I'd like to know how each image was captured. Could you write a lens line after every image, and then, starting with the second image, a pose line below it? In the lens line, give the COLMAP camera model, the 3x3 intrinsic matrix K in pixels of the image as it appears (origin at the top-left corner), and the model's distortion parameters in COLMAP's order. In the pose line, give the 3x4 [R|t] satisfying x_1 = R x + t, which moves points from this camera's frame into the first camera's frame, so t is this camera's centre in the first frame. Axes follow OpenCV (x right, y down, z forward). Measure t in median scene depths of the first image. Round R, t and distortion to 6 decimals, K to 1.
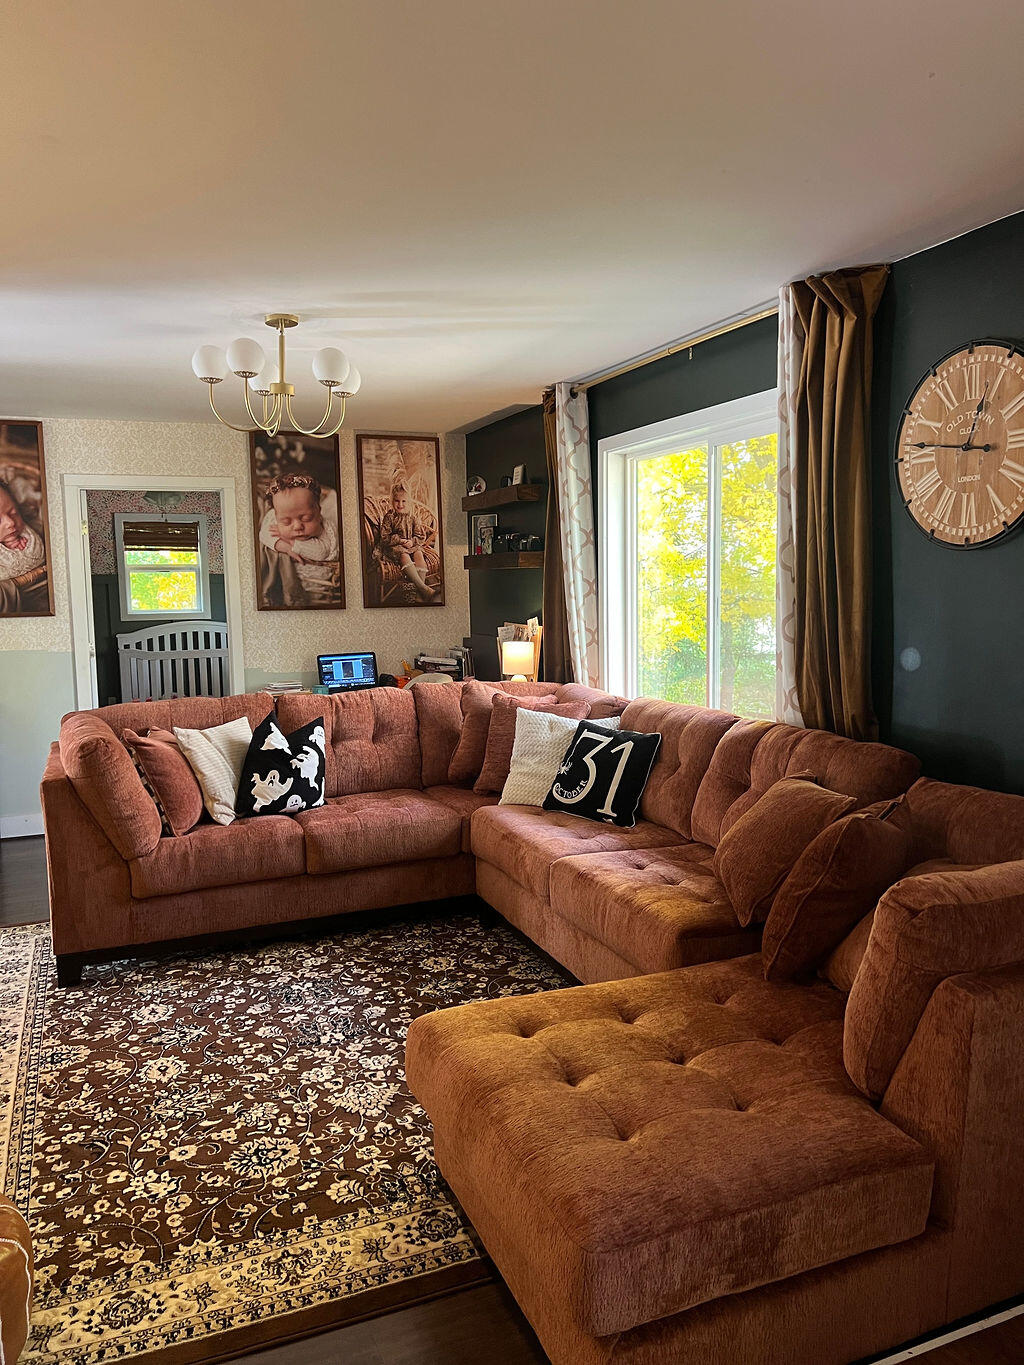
lens RADIAL K [[1014.8, 0, 508.5], [0, 1014.8, 679.3], [0, 0, 1]] dist [0.042280, -0.050804]
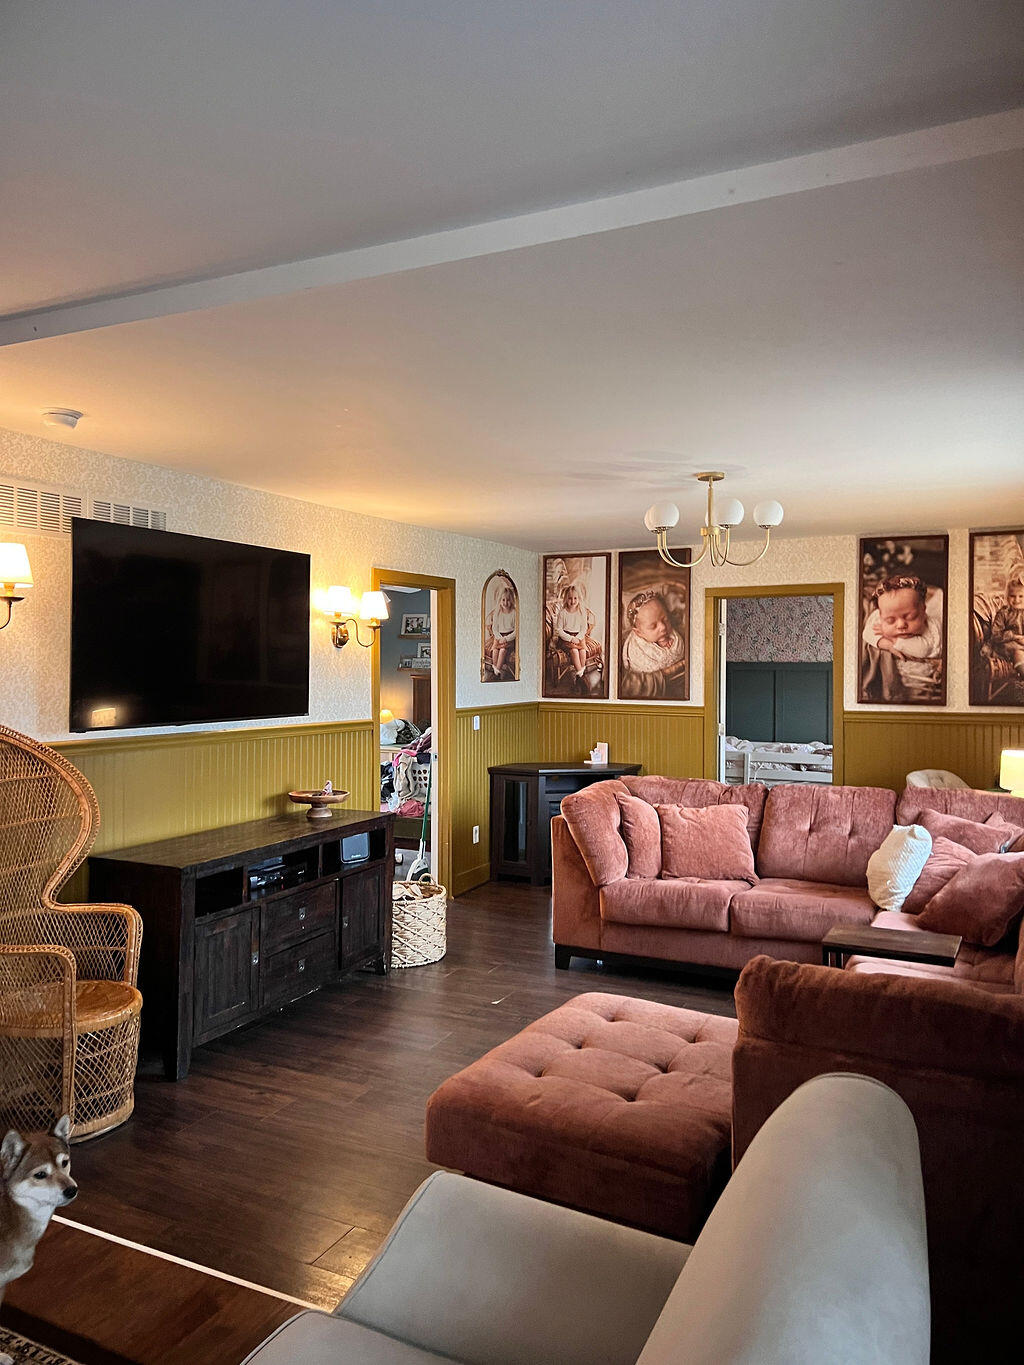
lens RADIAL K [[1014.8, 0, 505.2], [0, 1014.8, 684.9], [0, 0, 1]] dist [0.042280, -0.050804]
pose [[0.655118, 0.033688, -0.754775, 0.323048], [-0.086755, 0.995752, -0.030856, -0.020763], [0.750529, 0.085695, 0.655257, 0.007983]]
